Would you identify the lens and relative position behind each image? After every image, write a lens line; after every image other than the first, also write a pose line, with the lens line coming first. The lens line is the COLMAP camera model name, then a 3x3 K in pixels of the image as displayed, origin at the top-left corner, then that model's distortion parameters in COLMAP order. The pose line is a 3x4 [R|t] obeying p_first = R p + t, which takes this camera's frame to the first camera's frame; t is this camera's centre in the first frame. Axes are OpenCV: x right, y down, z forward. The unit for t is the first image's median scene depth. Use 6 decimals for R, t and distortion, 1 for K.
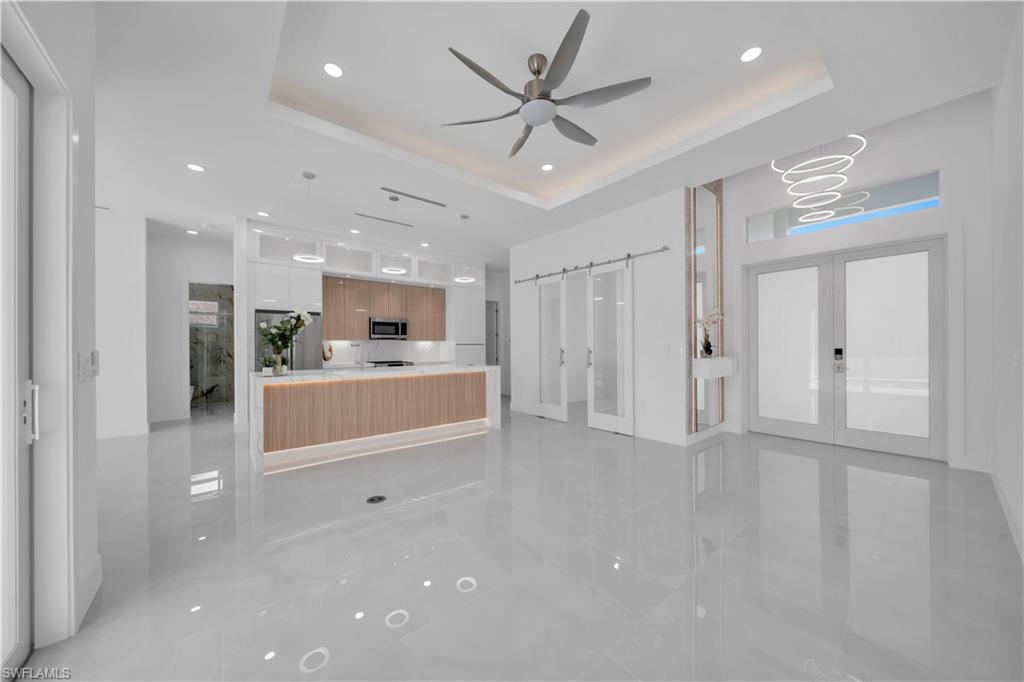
lens RADIAL K [[354.2, 0, 511.6], [0, 354.2, 347.4], [0, 0, 1]] dist [0.001593, -0.001235]
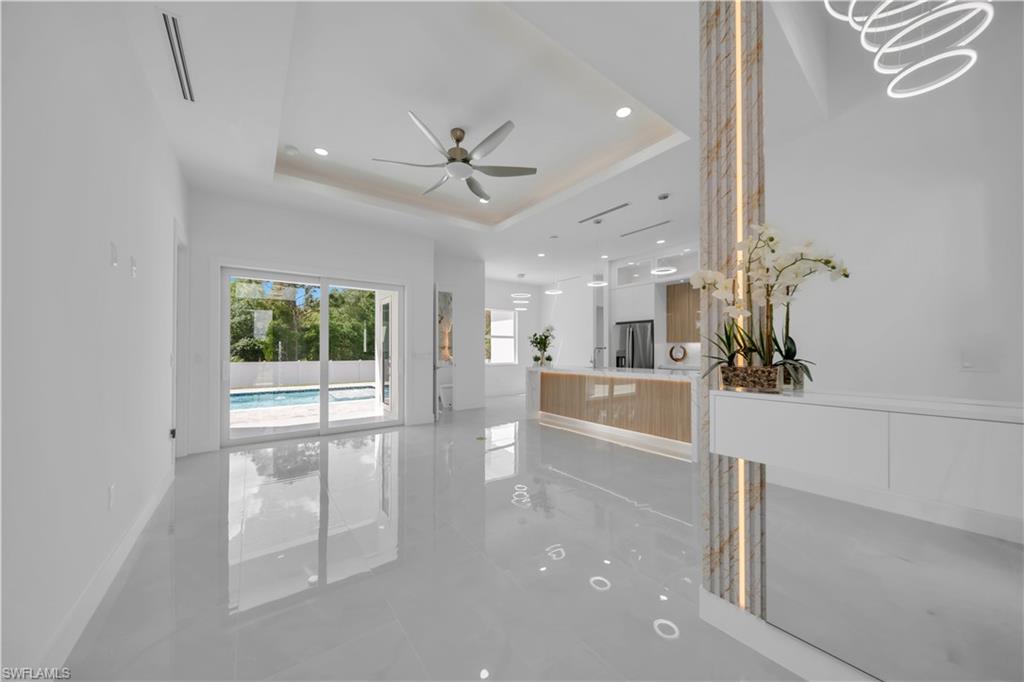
lens RADIAL K [[354.2, 0, 511.6], [0, 354.2, 347.4], [0, 0, 1]] dist [0.001593, -0.001235]
pose [[-0.050940, 0.000463, -0.998702, 0.557431], [0.002321, 0.999997, 0.000345, -0.007526], [0.998699, -0.002301, -0.050941, 0.516997]]
